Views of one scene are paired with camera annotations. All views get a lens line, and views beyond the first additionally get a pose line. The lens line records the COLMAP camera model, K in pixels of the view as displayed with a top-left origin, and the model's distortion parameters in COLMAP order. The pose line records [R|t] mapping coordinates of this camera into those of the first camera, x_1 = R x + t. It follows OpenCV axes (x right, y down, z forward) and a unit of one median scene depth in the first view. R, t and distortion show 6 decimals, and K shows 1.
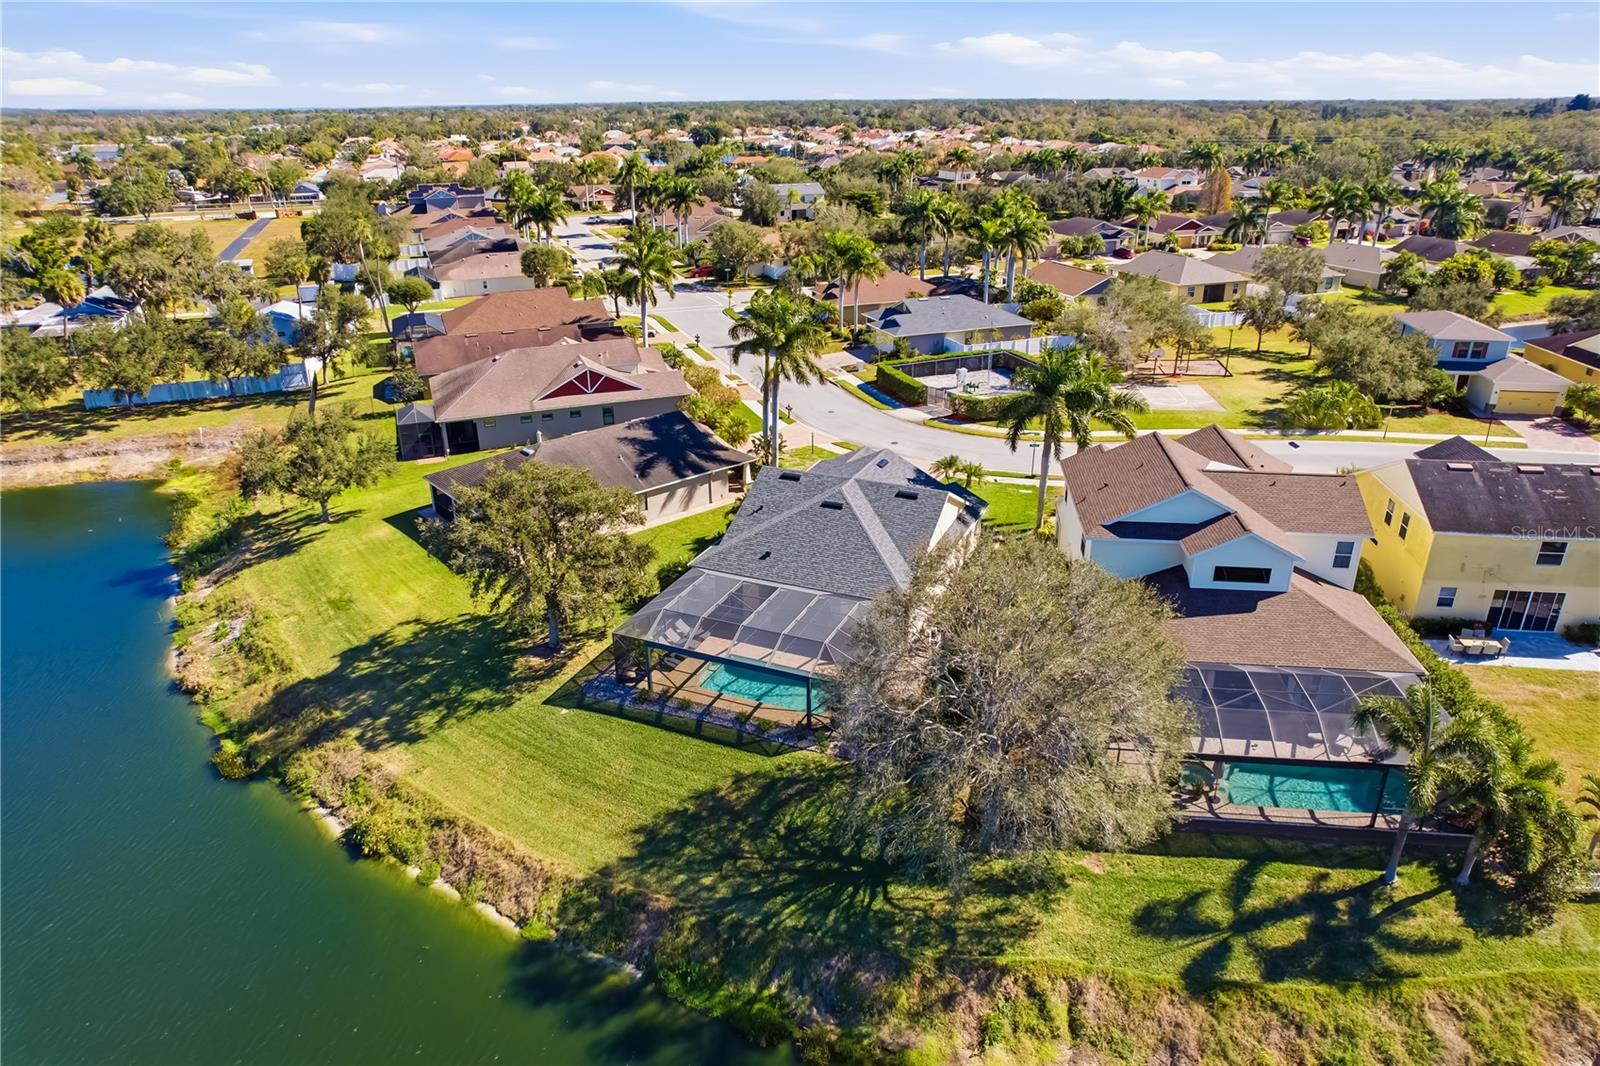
lens RADIAL K [[1012.3, 0, 807.1], [0, 1012.3, 541.3], [0, 0, 1]] dist [-0.069887, 0.060774]
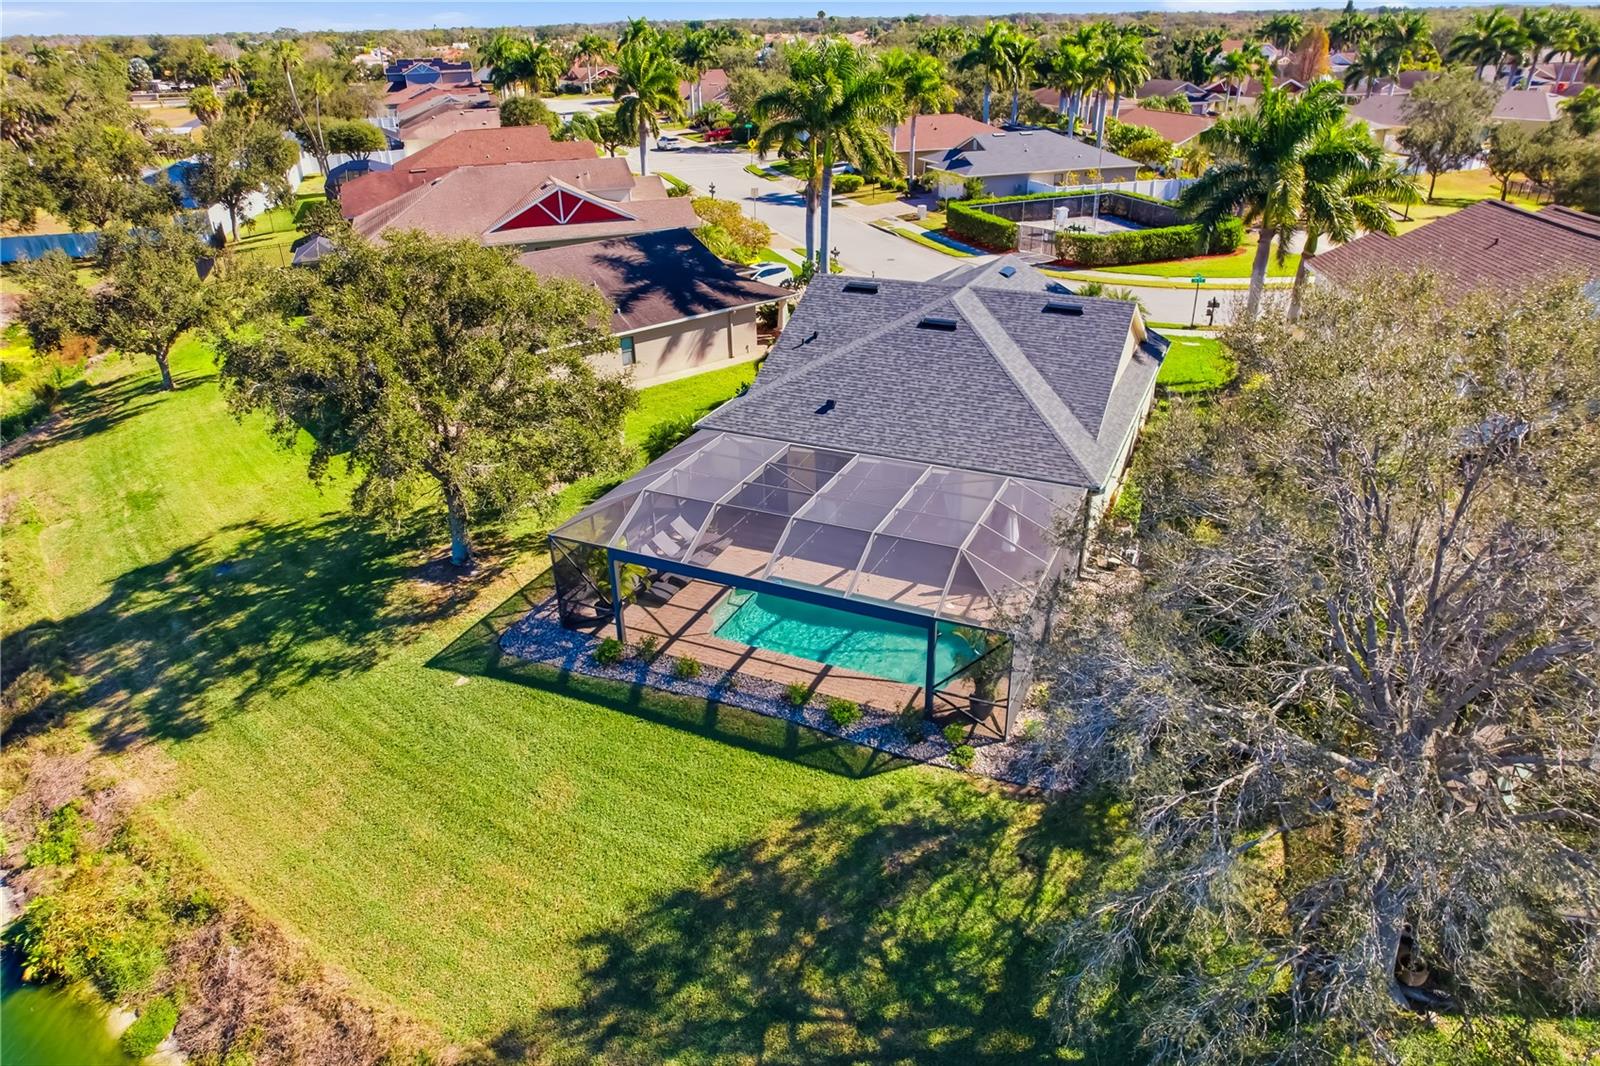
lens RADIAL K [[1016.9, 0, 800.0], [0, 1016.9, 533.0], [0, 0, 1]] dist [-0.083660, 0.084881]
pose [[0.999650, -0.001817, -0.026378, -0.044104], [0.003279, 0.998455, 0.055468, 0.057656], [0.026236, -0.055535, 0.998112, 0.446582]]
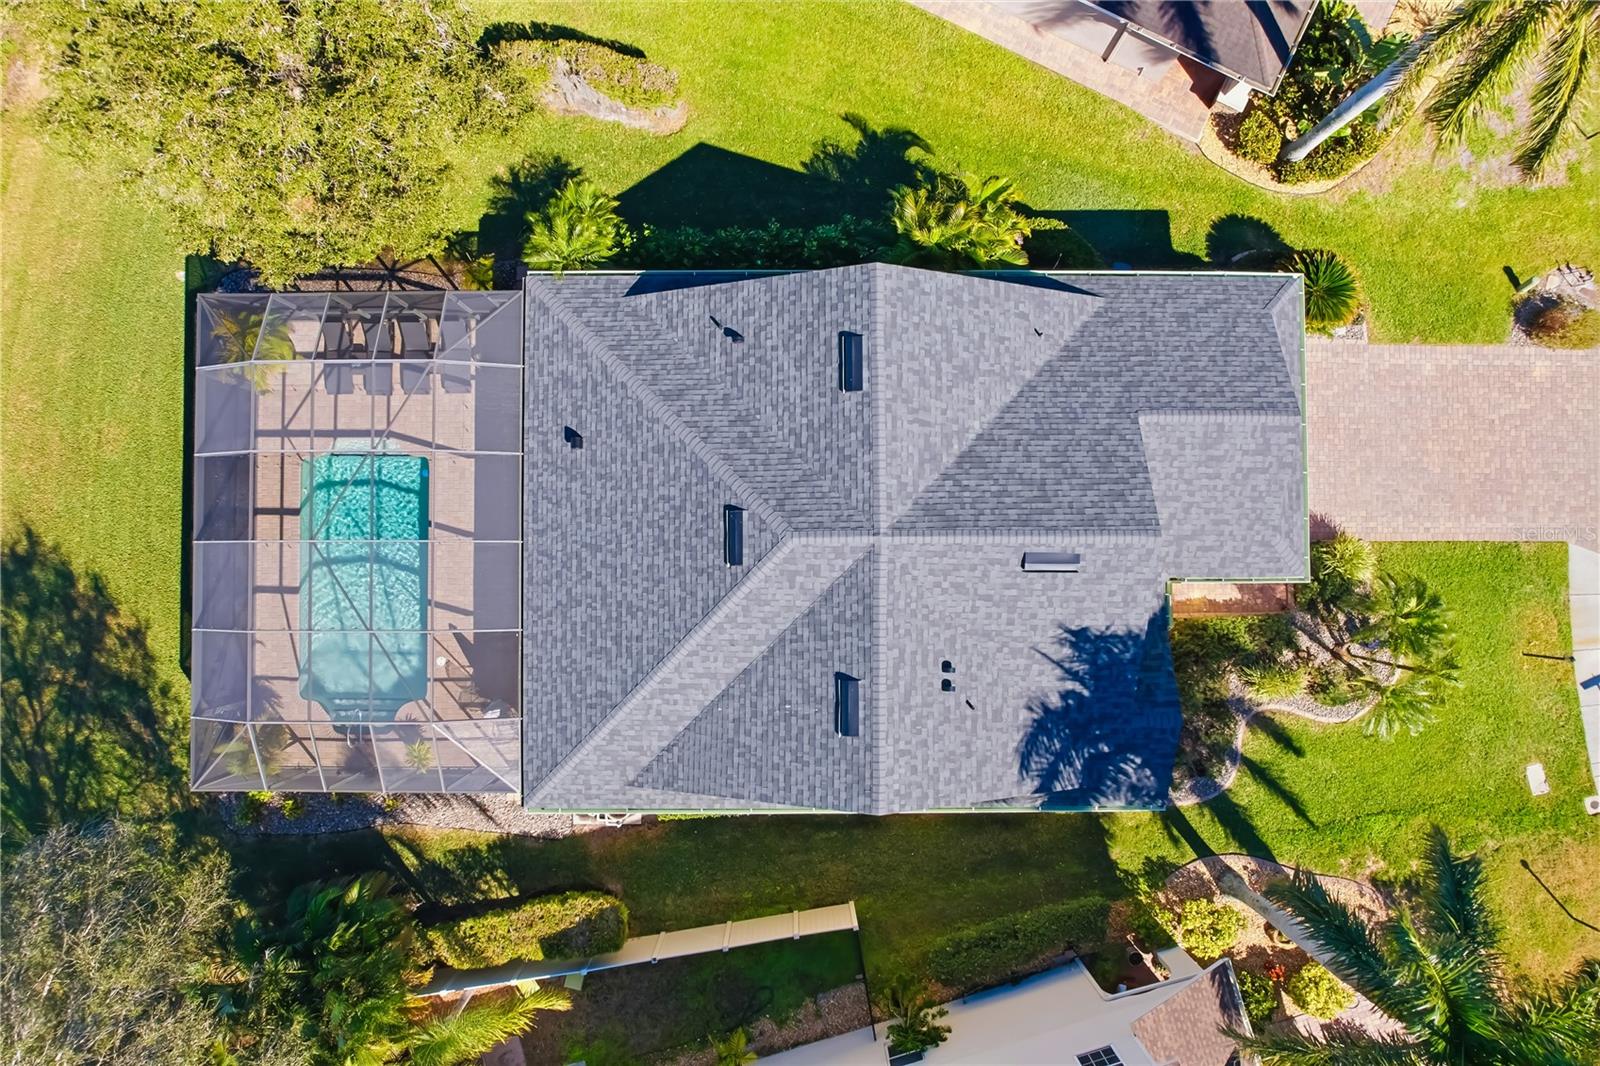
lens RADIAL K [[1016.9, 0, 800.0], [0, 1016.9, 533.0], [0, 0, 1]] dist [-0.083660, 0.084881]
pose [[0.397155, 0.917442, -0.023828, 0.047415], [-0.378035, 0.187197, 0.906668, -0.433359], [0.836276, -0.351080, 0.421172, 0.947375]]
